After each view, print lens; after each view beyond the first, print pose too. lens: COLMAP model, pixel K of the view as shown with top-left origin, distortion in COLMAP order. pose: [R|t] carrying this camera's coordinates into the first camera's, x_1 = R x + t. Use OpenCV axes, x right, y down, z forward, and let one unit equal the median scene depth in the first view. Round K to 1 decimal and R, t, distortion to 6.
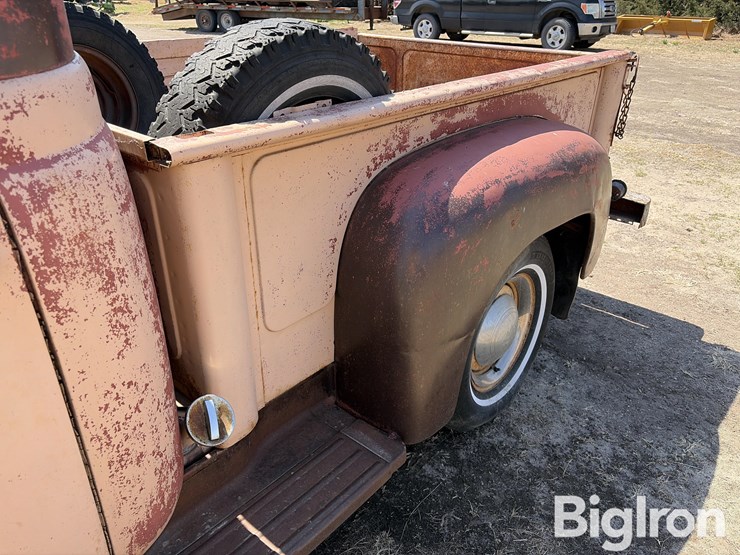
lens RADIAL K [[560.5, 0, 374.5], [0, 560.5, 282.1], [0, 0, 1]] dist [0.057819, -0.068012]
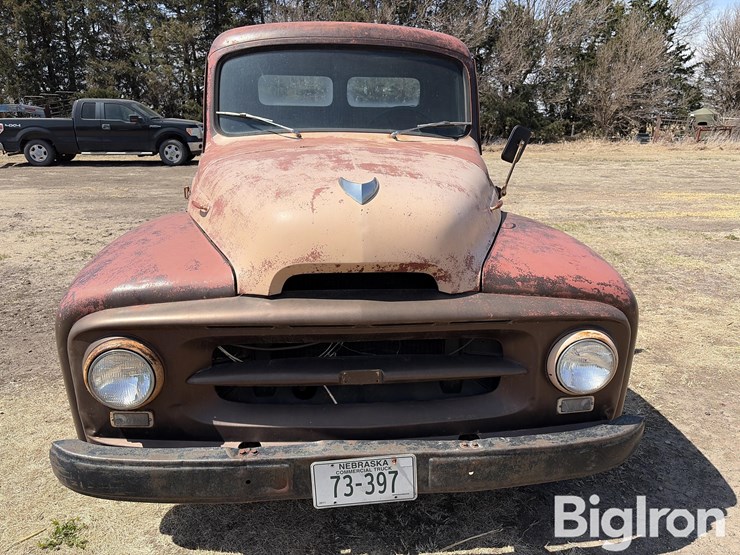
lens RADIAL K [[560.5, 0, 366.9], [0, 560.5, 281.8], [0, 0, 1]] dist [0.057819, -0.068012]
pose [[0.709255, -0.209934, 0.672968, -2.104883], [0.330887, 0.942075, -0.054846, 0.367290], [-0.622472, 0.261576, 0.737636, -0.909819]]
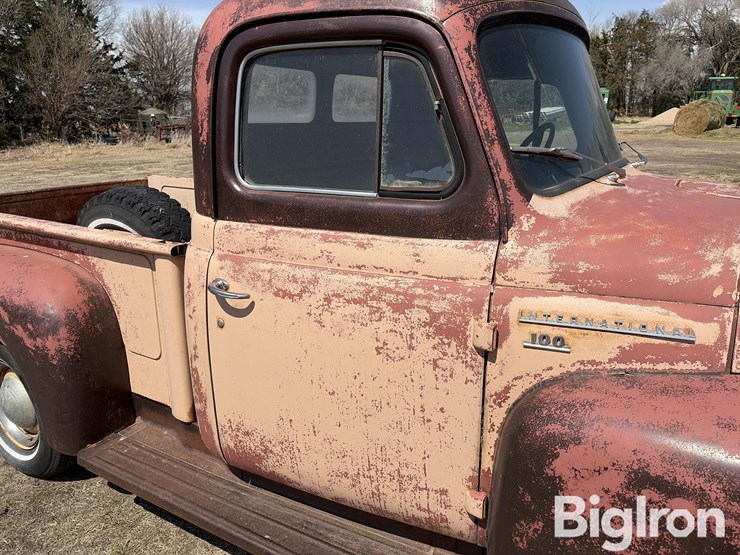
lens RADIAL K [[560.5, 0, 378.6], [0, 560.5, 275.8], [0, 0, 1]] dist [0.057819, -0.068012]
pose [[-0.181663, -0.286379, 0.940737, -1.925424], [0.461608, 0.819868, 0.338724, -0.535233], [-0.868283, 0.495786, -0.016745, 0.707557]]
